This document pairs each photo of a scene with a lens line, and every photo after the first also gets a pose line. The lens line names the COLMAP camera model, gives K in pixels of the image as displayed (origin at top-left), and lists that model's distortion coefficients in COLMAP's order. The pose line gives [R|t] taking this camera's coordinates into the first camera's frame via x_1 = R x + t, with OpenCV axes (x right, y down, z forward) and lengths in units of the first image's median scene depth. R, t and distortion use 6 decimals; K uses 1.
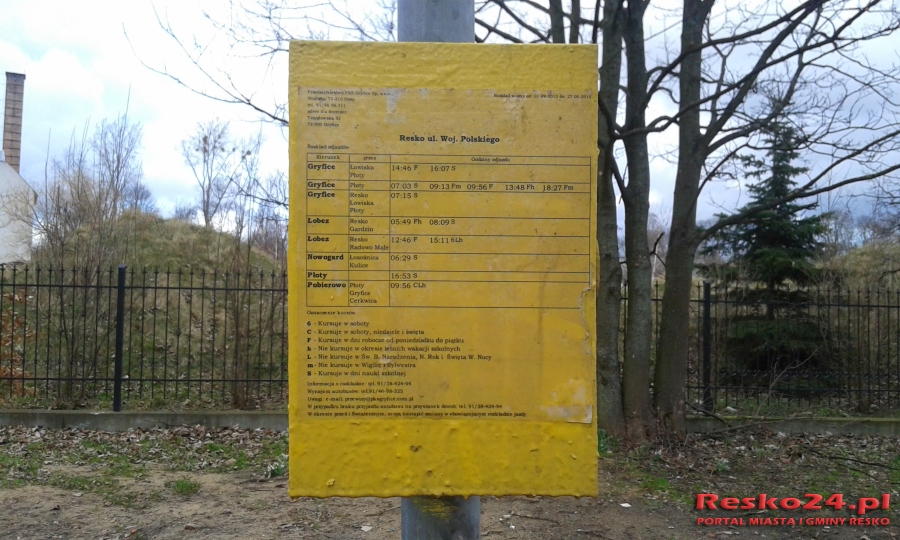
lens RADIAL K [[833.9, 0, 450.0], [0, 833.9, 270.0], [0, 0, 1]] dist [0.063307, -0.171680]
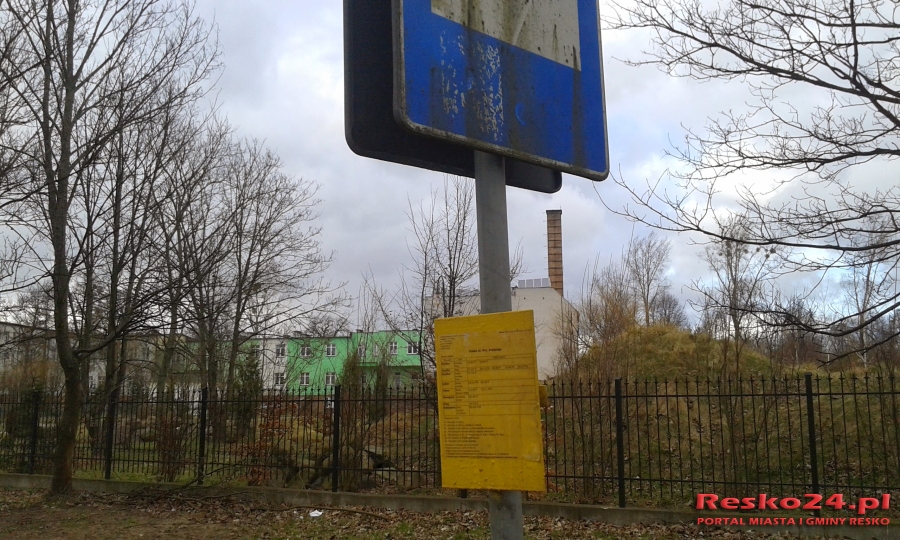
lens RADIAL K [[833.9, 0, 450.0], [0, 833.9, 270.0], [0, 0, 1]] dist [0.063307, -0.171680]
pose [[0.812677, -0.119974, -0.570230, 0.103308], [0.048474, 0.989103, -0.139020, -0.003351], [0.580694, 0.085337, 0.809637, -0.087417]]
